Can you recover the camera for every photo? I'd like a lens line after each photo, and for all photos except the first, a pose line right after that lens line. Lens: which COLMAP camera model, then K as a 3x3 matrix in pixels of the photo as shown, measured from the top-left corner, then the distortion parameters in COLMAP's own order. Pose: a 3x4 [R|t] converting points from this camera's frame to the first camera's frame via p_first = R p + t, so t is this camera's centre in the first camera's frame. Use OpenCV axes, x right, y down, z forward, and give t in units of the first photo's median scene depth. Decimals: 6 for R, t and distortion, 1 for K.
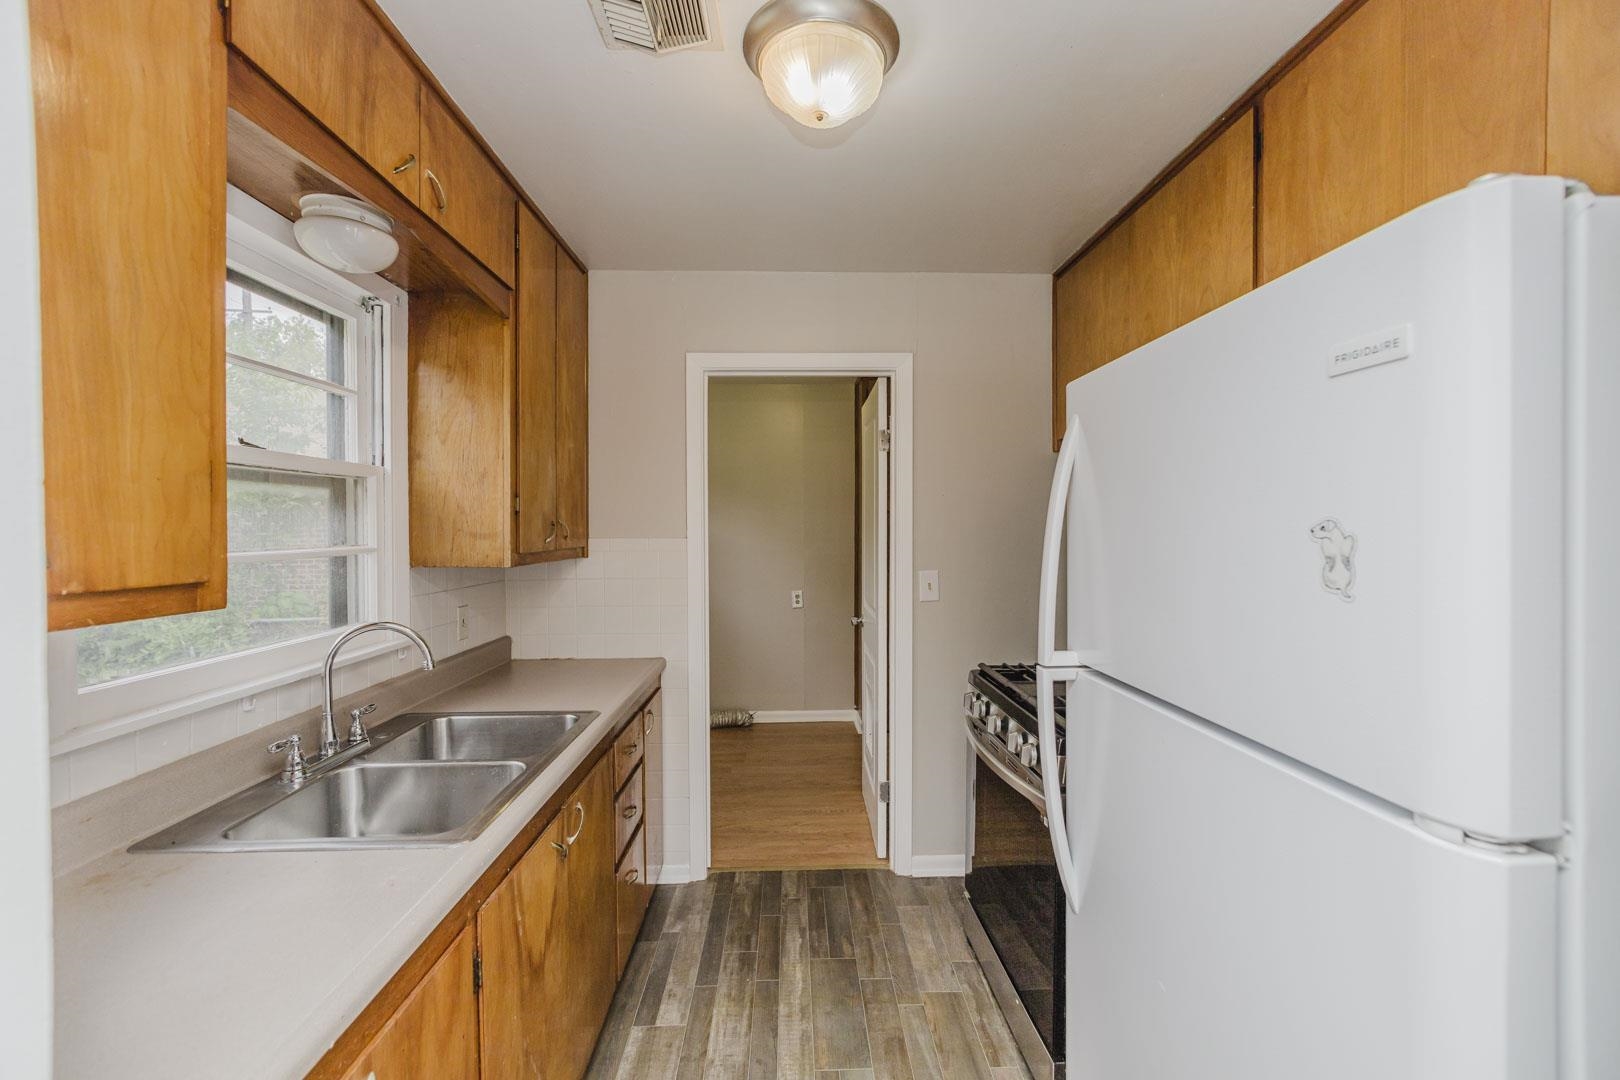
lens RADIAL K [[685.7, 0, 820.5], [0, 685.7, 539.3], [0, 0, 1]] dist [-0.008959, 0.000728]
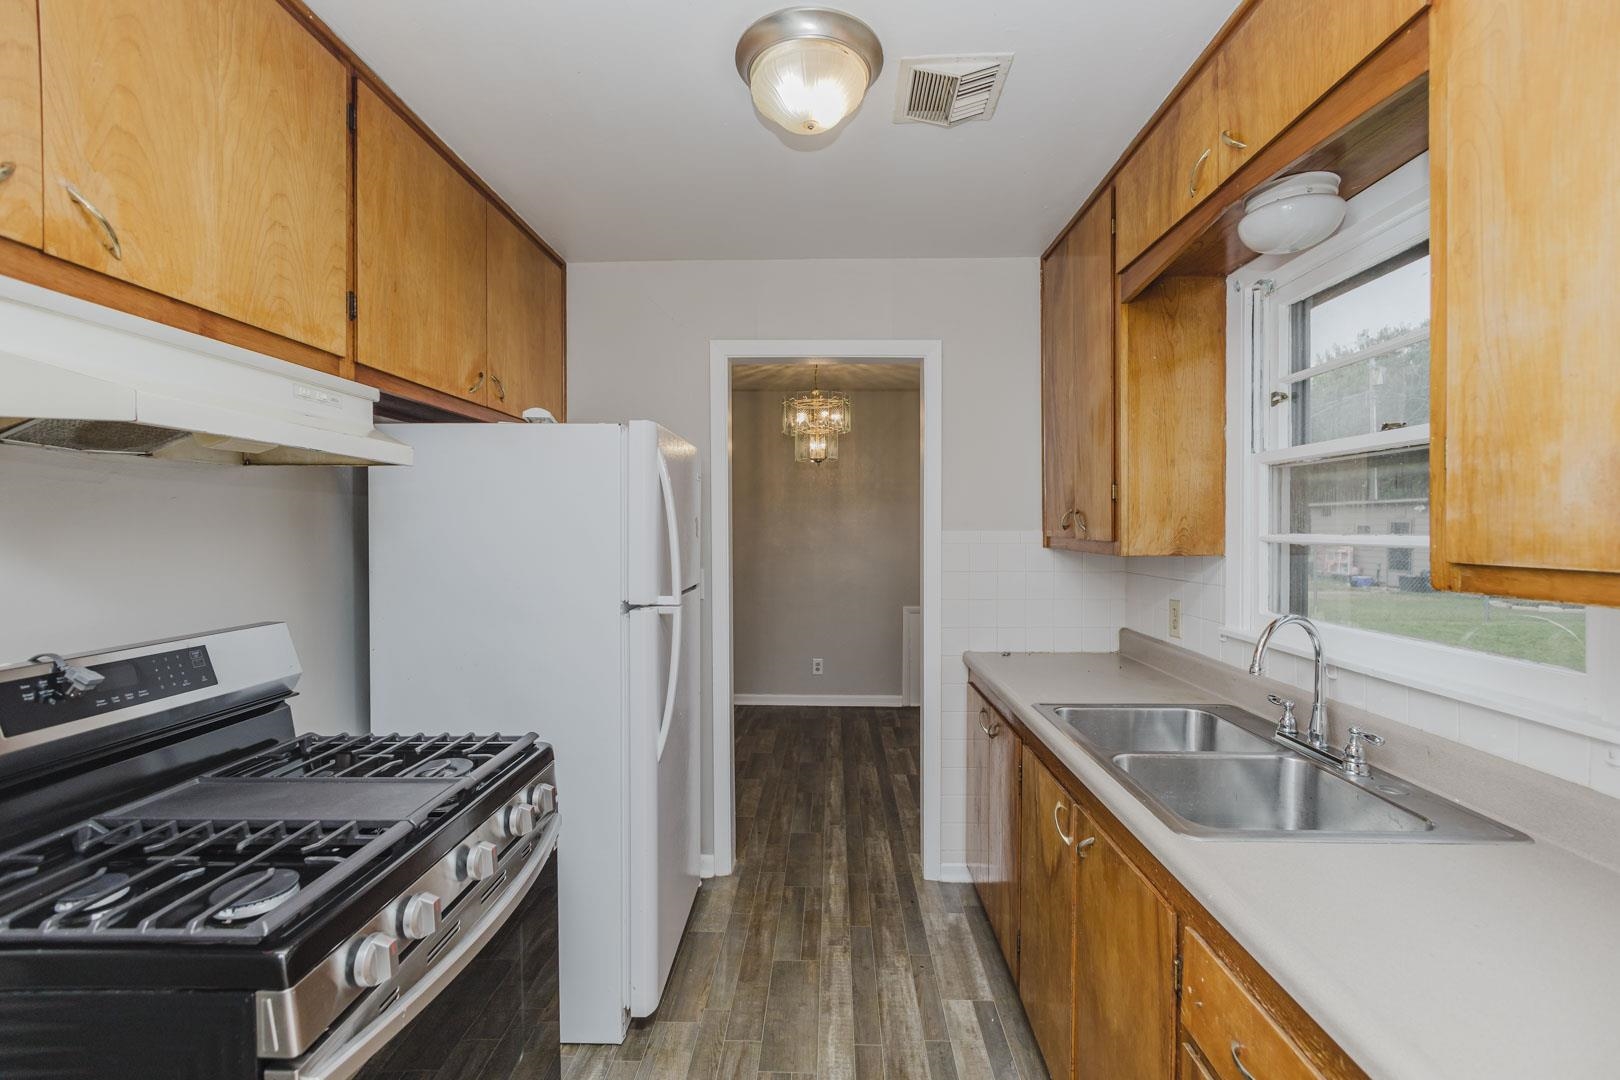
lens RADIAL K [[685.7, 0, 817.4], [0, 685.7, 538.2], [0, 0, 1]] dist [-0.008959, 0.000728]
pose [[-0.997851, 0.001341, 0.065507, -0.079031], [0.003214, 0.999589, 0.028493, -0.012722], [-0.065442, 0.028642, -0.997445, 2.033527]]
